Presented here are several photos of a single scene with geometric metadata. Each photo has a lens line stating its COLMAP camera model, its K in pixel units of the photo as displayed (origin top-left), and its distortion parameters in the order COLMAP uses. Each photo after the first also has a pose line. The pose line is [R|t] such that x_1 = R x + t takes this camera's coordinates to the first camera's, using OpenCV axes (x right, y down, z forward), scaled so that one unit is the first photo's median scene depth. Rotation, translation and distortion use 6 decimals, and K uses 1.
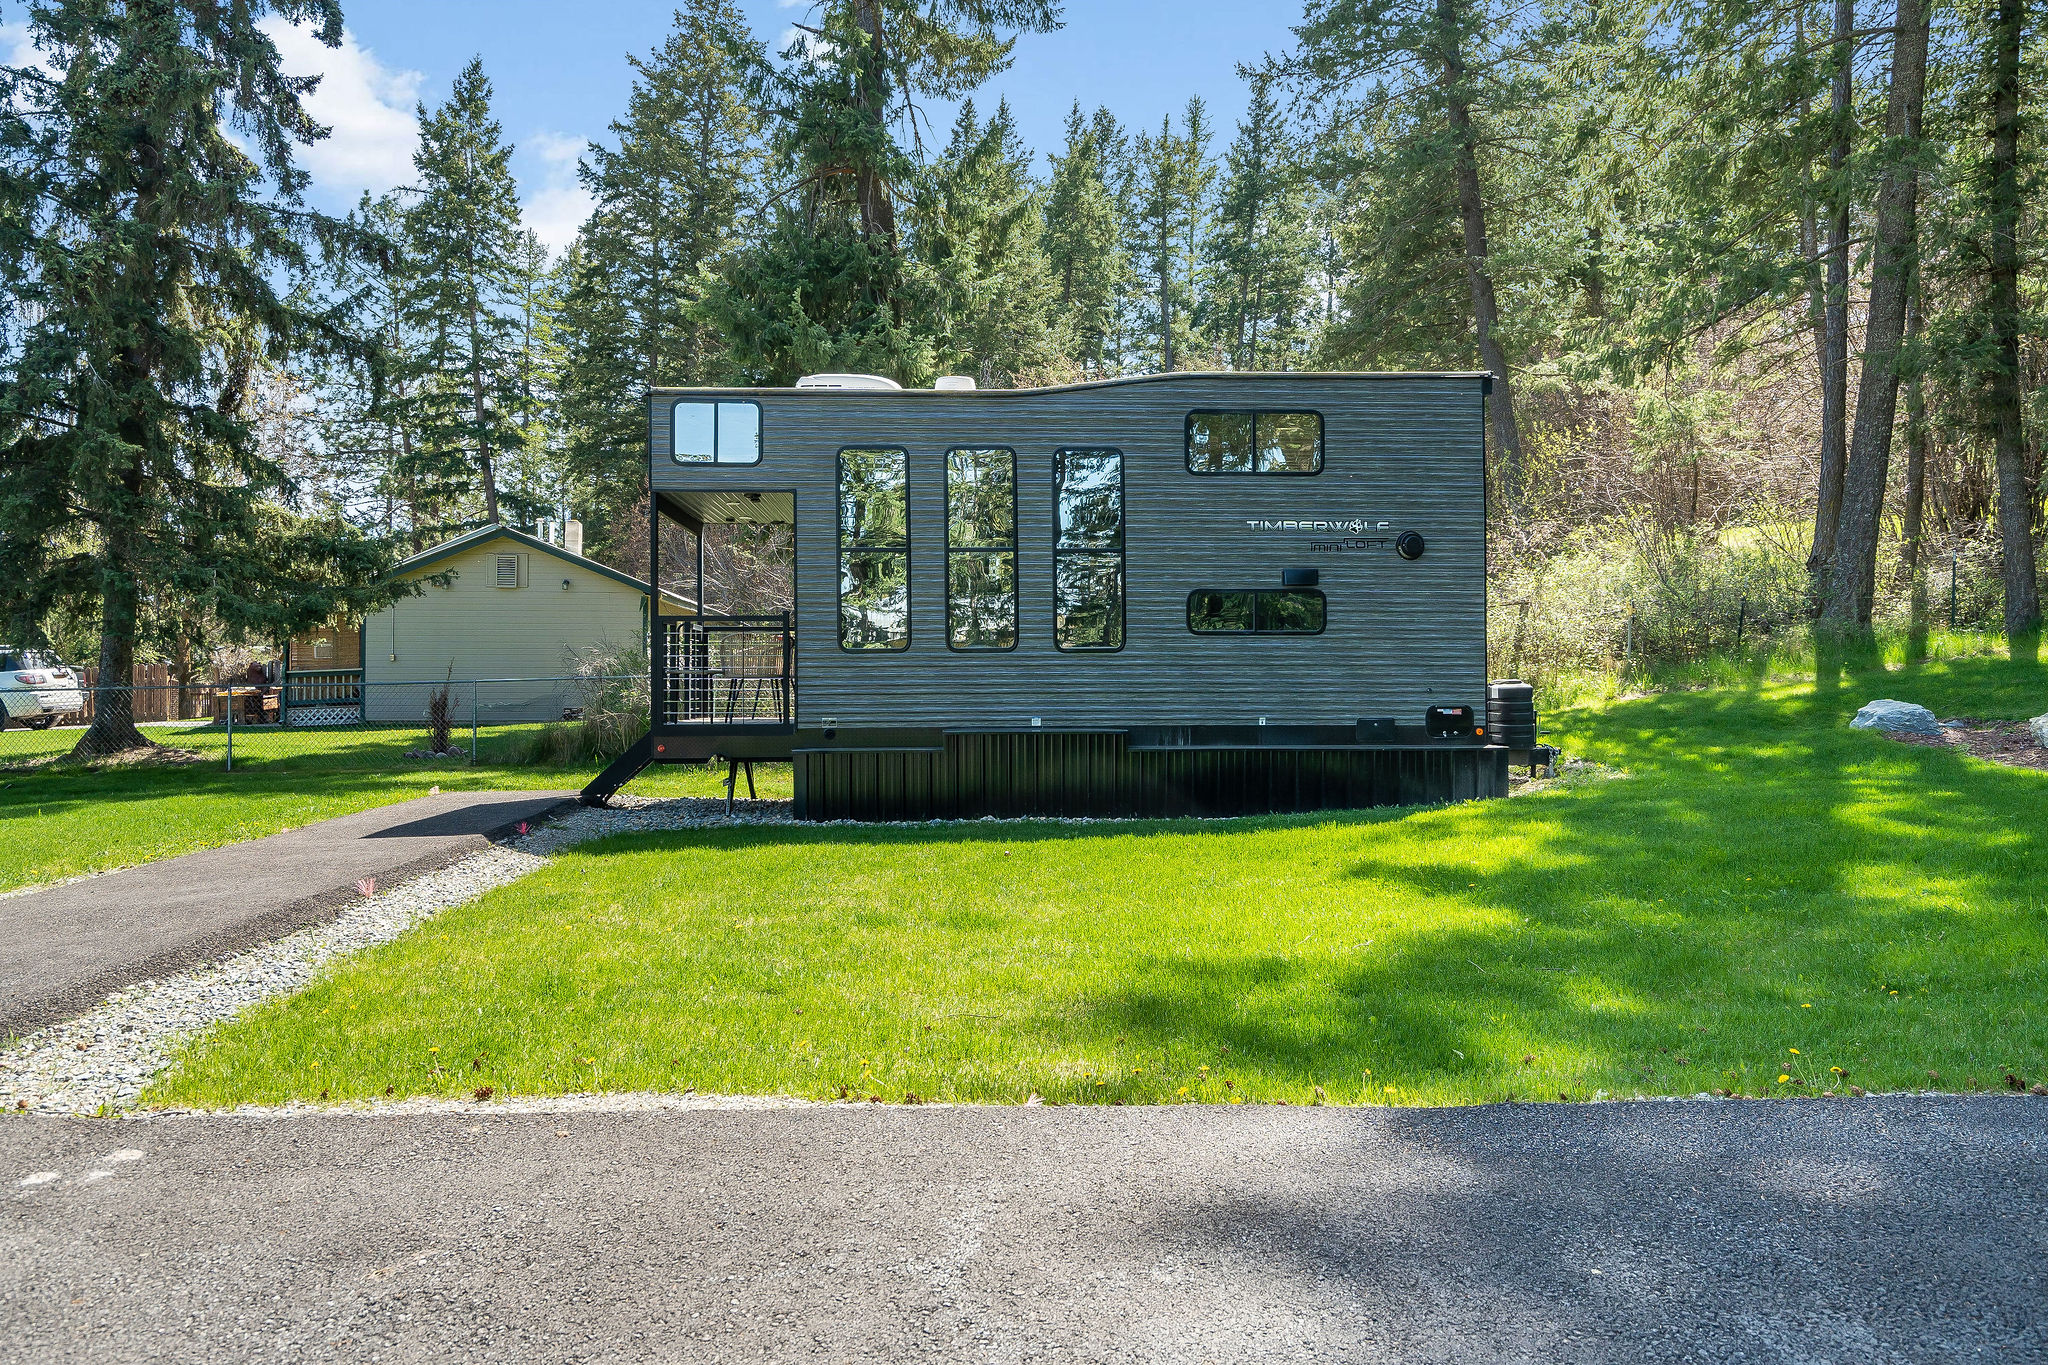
lens RADIAL K [[1422.7, 0, 1023.8], [0, 1422.7, 673.5], [0, 0, 1]] dist [0.010619, 0.001423]
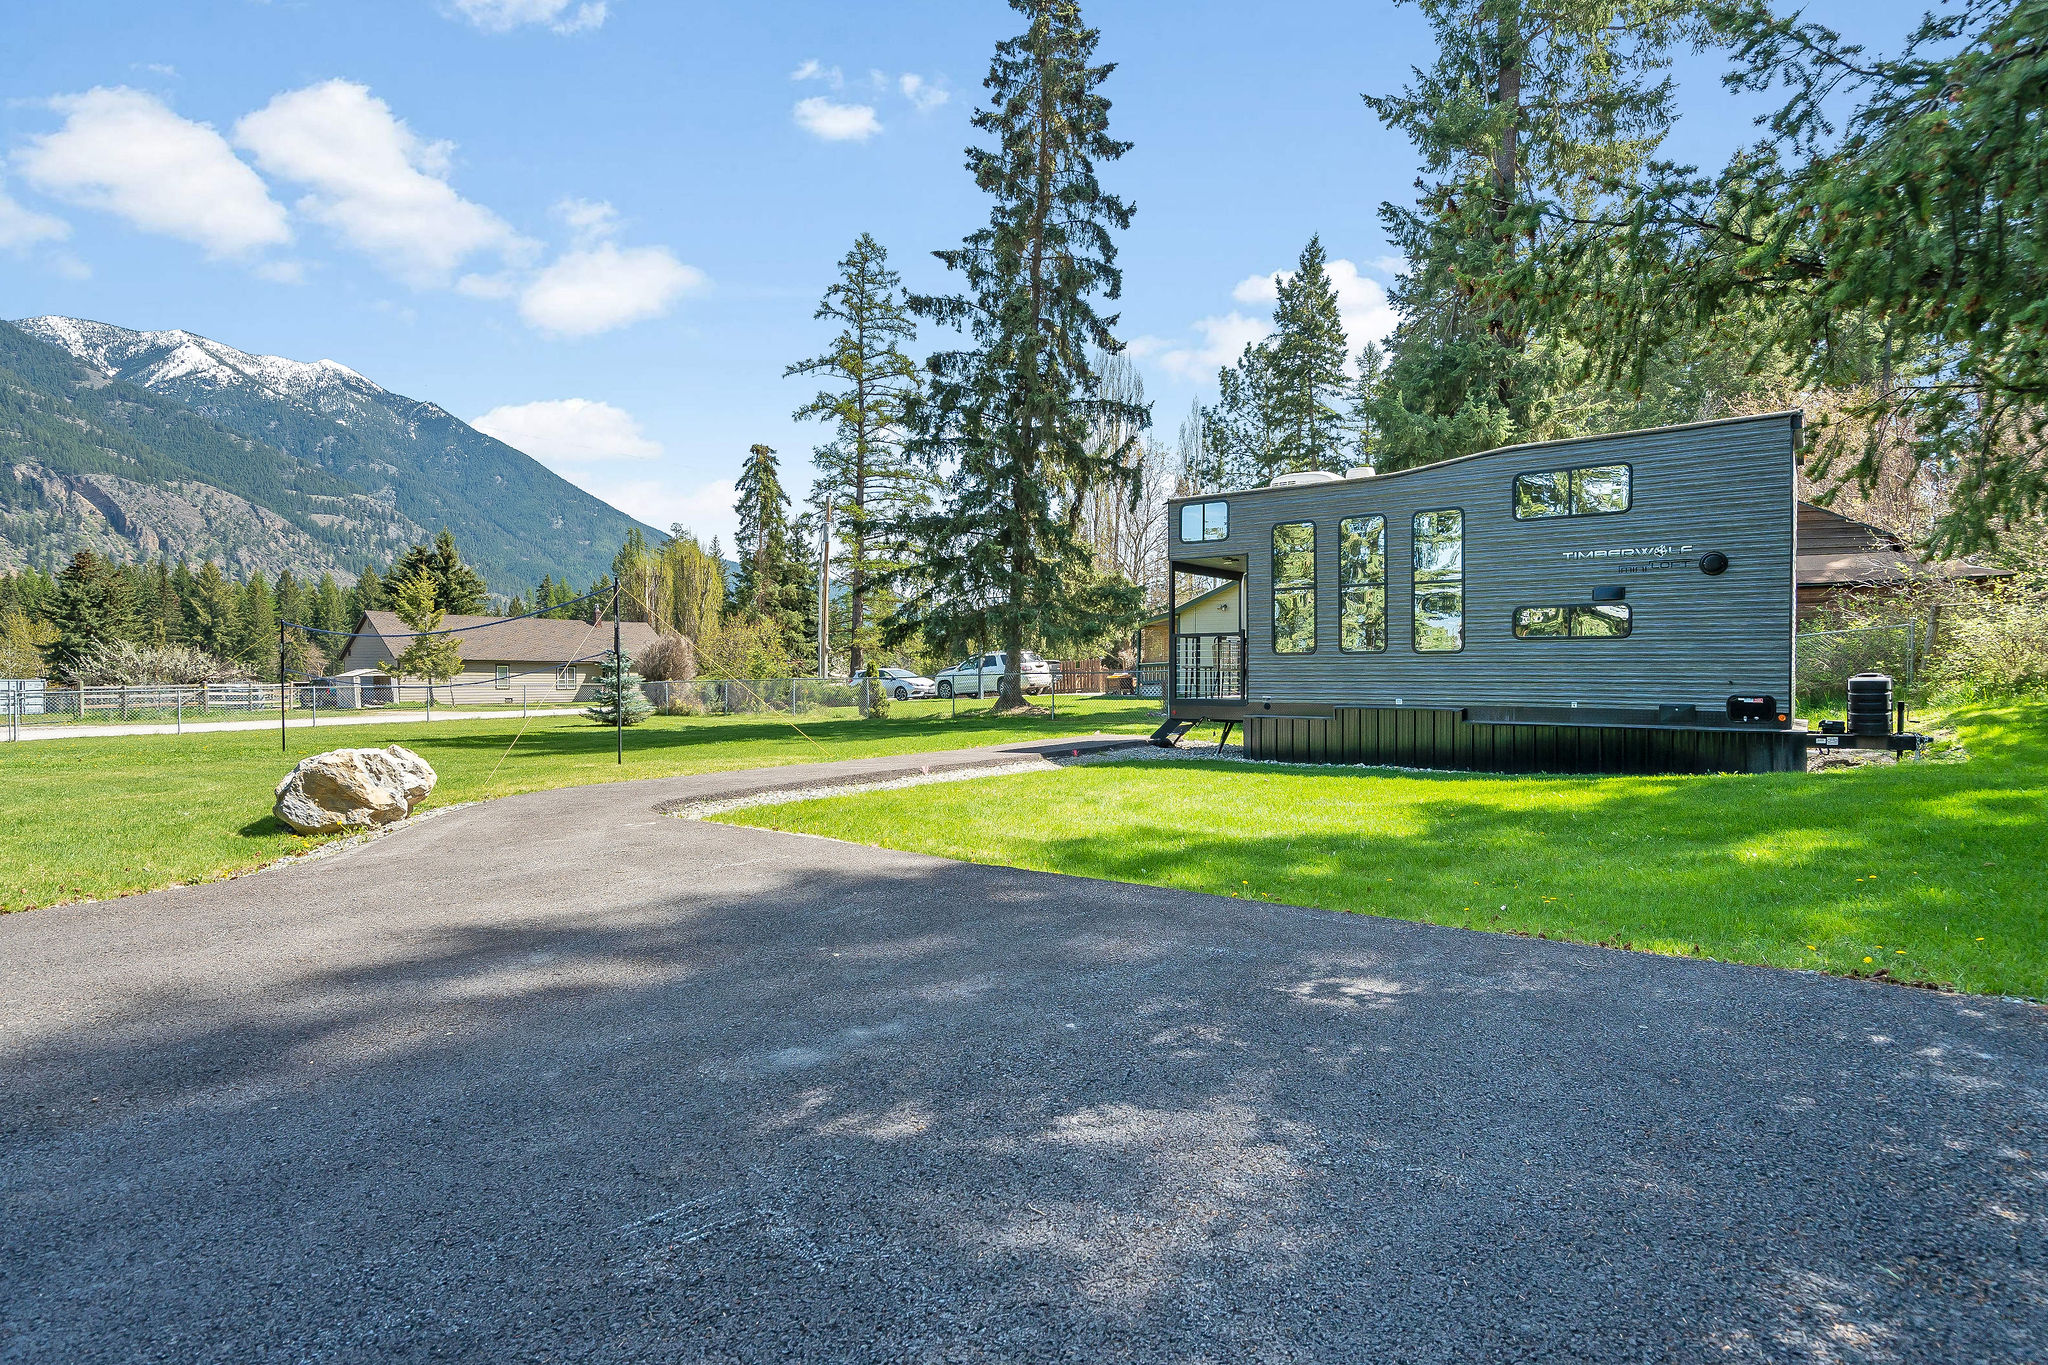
lens RADIAL K [[1058.0, 0, 1024.6], [0, 1058.0, 687.9], [0, 0, 1]] dist [0.002428, 0.000313]
pose [[0.766777, 0.011787, -0.641806, 0.257152], [0.004094, 0.999721, 0.023252, -0.004379], [0.641901, -0.020456, 0.766515, -0.047600]]
